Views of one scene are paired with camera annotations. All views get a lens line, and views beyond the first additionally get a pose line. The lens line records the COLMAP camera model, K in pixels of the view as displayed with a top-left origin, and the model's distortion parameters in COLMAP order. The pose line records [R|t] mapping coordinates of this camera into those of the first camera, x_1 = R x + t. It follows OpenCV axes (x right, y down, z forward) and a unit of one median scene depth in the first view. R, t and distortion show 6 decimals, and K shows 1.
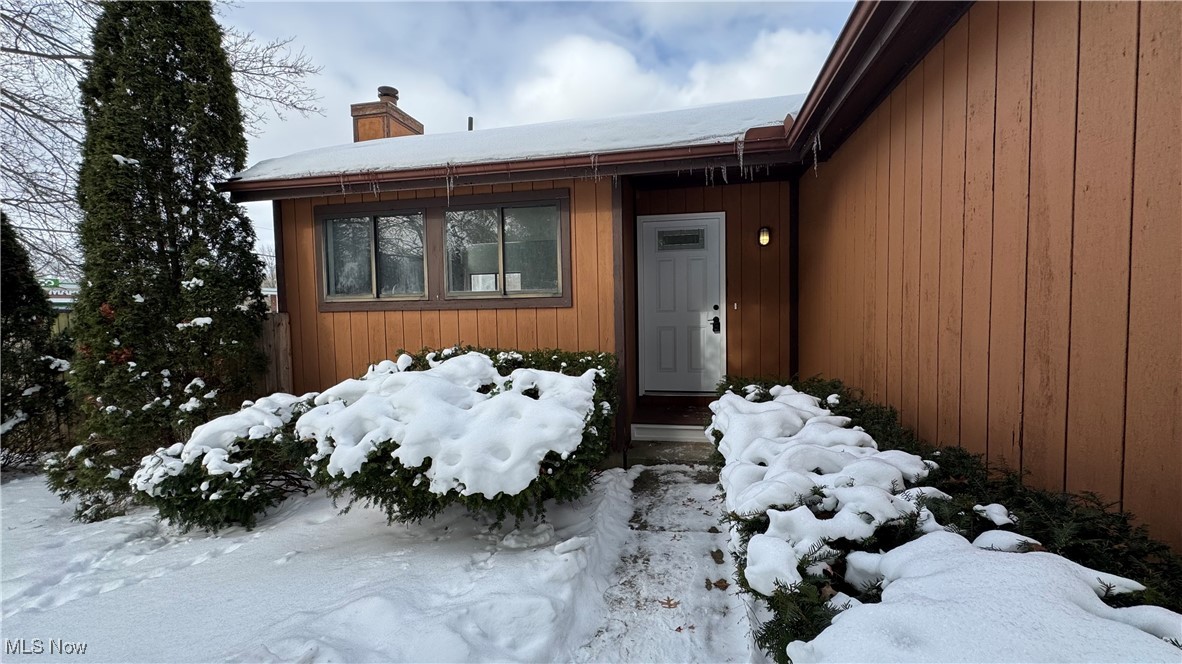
lens RADIAL K [[475.0, 0, 592.5], [0, 475.0, 329.2], [0, 0, 1]] dist [-0.002389, 0.000437]
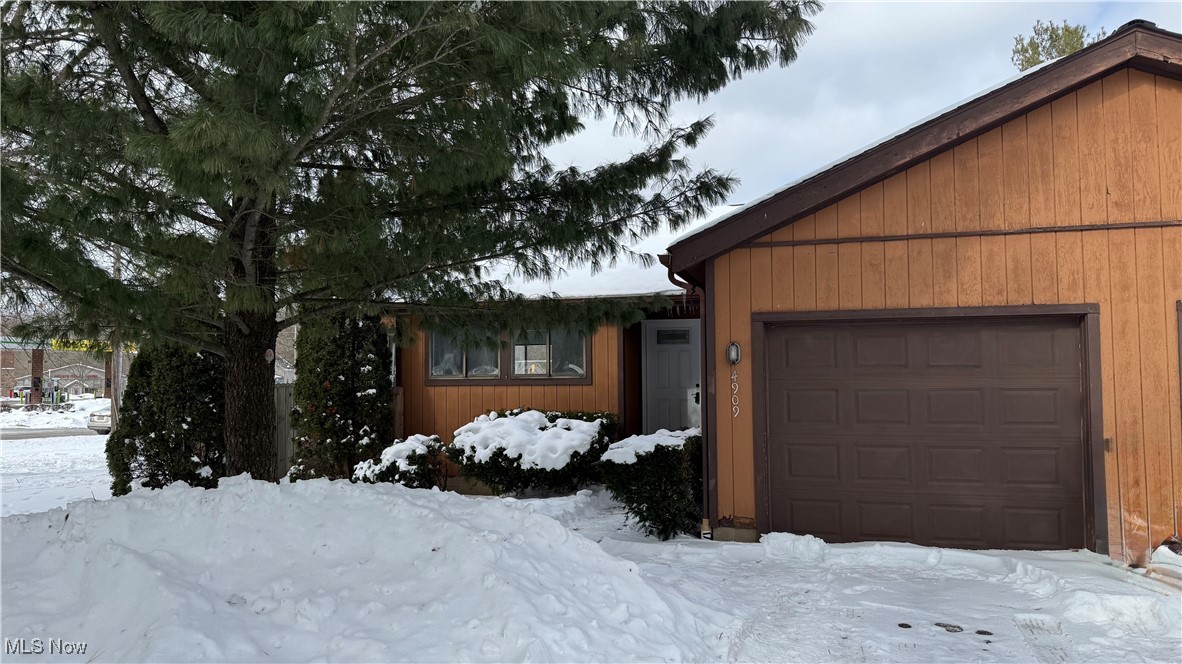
lens RADIAL K [[813.5, 0, 593.0], [0, 813.5, 332.0], [0, 0, 1]] dist [0.068672, -0.081917]
pose [[0.996208, 0.004424, -0.086889, 0.235912], [-0.013185, 0.994848, -0.100515, 0.062412], [0.085996, 0.101280, 0.991134, -2.074669]]
